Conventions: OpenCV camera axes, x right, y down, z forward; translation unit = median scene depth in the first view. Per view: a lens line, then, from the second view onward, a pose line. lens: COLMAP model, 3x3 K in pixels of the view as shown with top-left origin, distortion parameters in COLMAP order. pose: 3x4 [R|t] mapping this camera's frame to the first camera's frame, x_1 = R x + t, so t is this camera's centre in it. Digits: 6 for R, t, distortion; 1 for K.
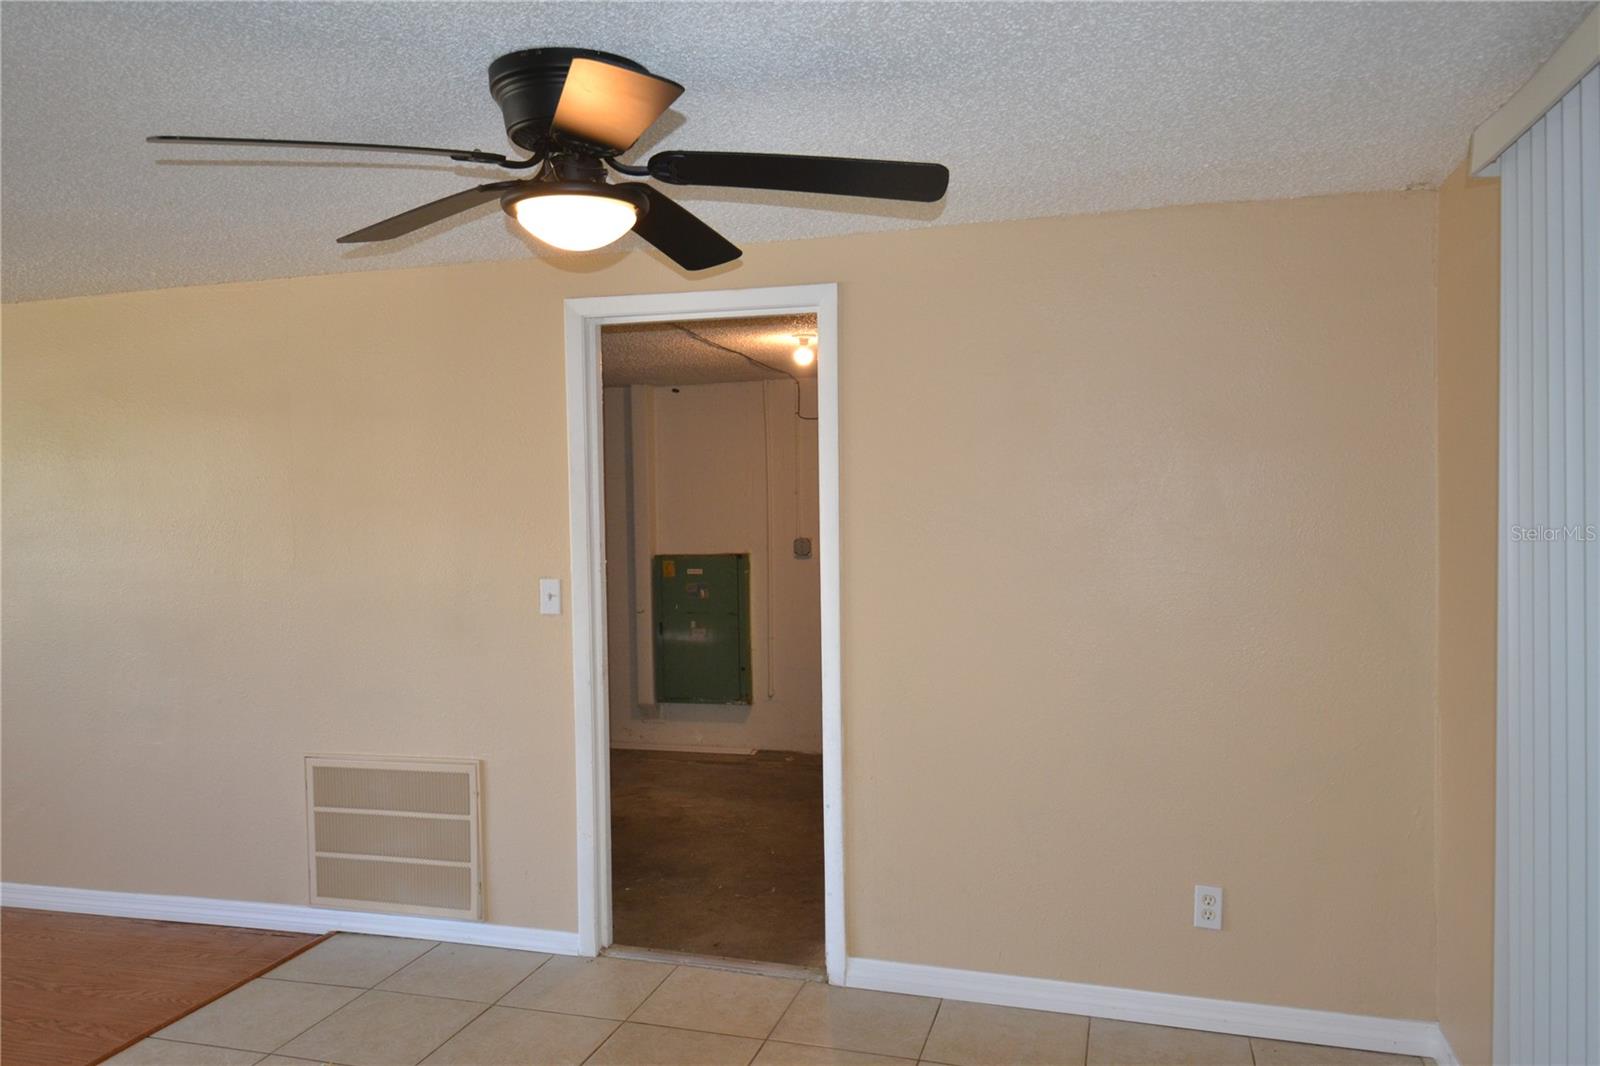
lens RADIAL K [[1159.2, 0, 796.0], [0, 1159.2, 533.0], [0, 0, 1]] dist [0.055448, -0.058731]
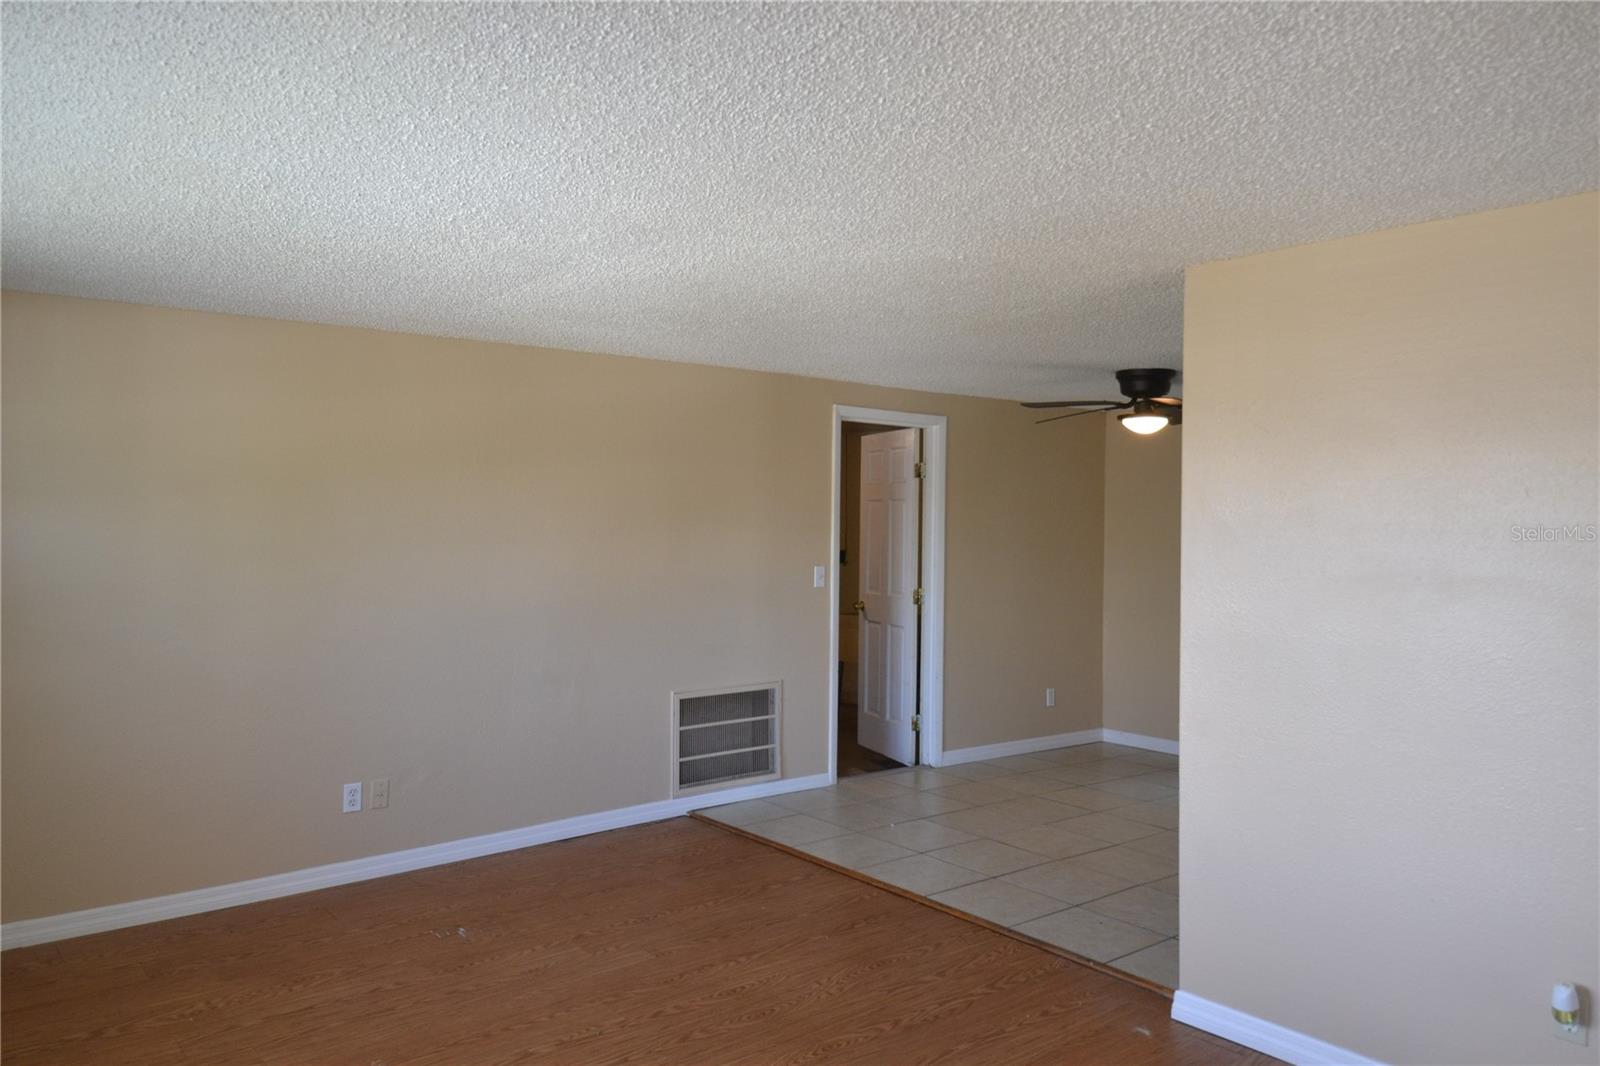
lens RADIAL K [[1159.2, 0, 795.9], [0, 1159.2, 528.4], [0, 0, 1]] dist [0.055448, -0.058731]
pose [[0.561325, 0.019296, 0.827370, -1.637548], [0.007561, 0.999567, -0.028441, 0.032449], [-0.827561, 0.022221, 0.560936, 0.077077]]
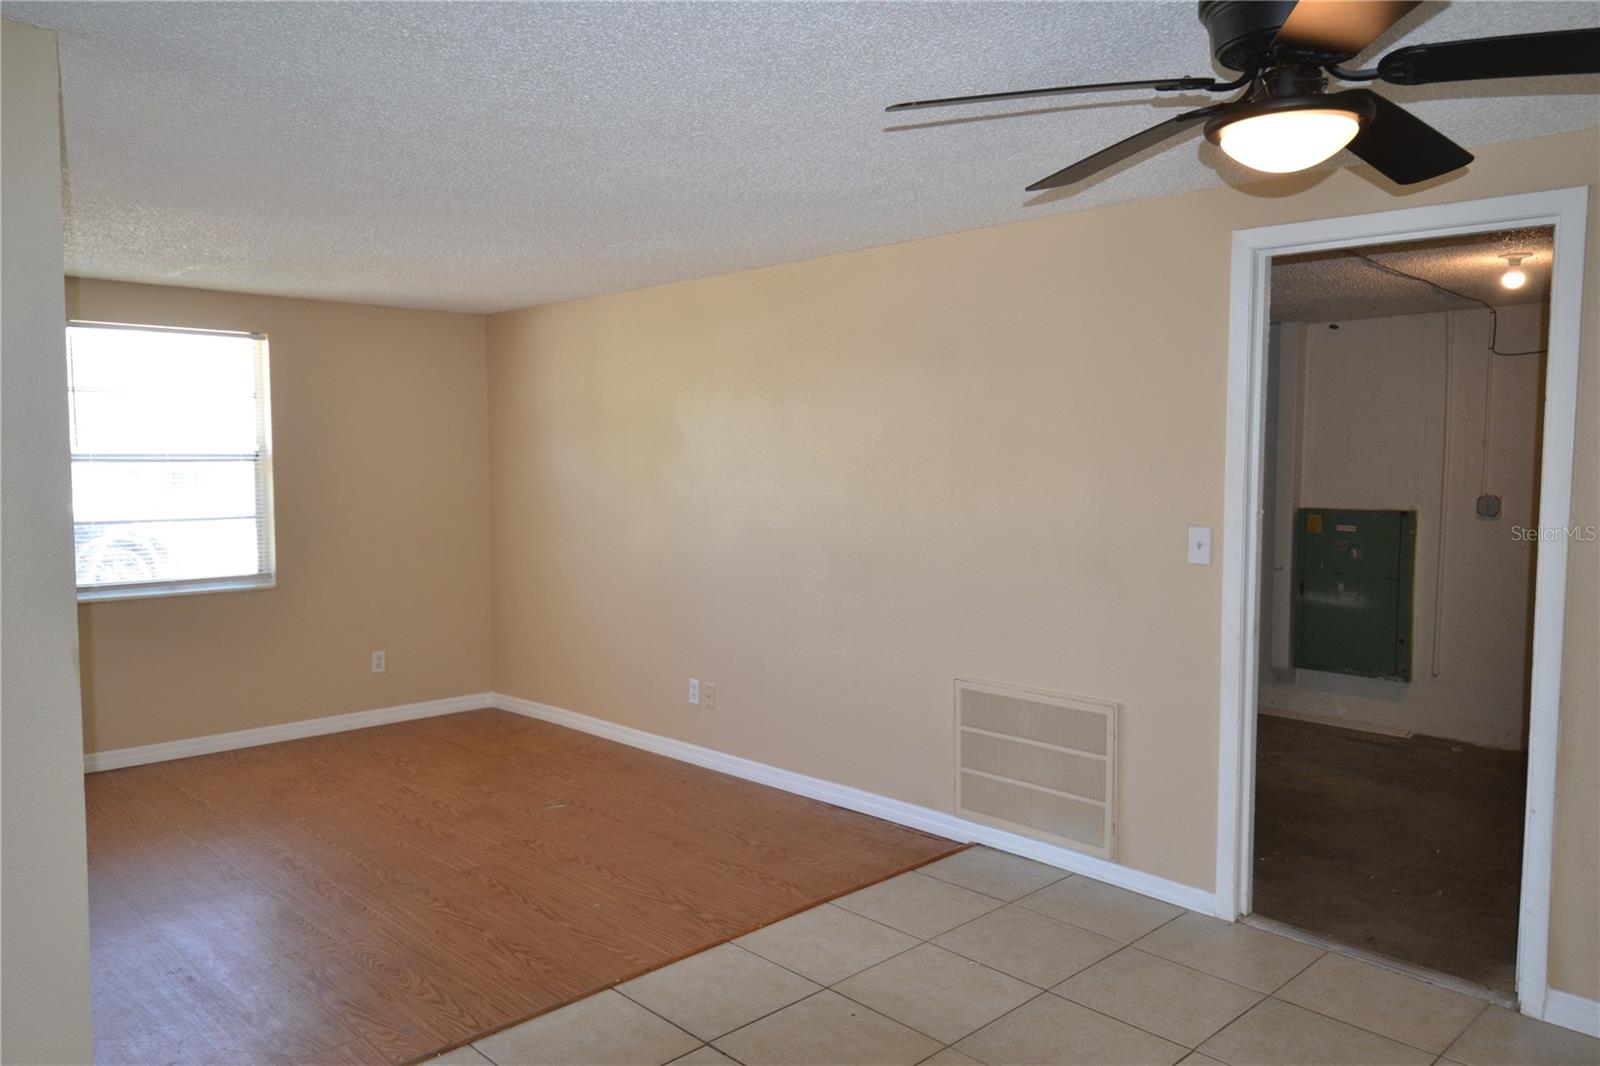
lens RADIAL K [[1159.2, 0, 794.3], [0, 1159.2, 534.1], [0, 0, 1]] dist [0.055448, -0.058731]
pose [[0.870236, 0.055687, -0.489477, -0.032142], [-0.032648, 0.997925, 0.055487, 0.002801], [0.491551, -0.032306, 0.870249, -0.005482]]
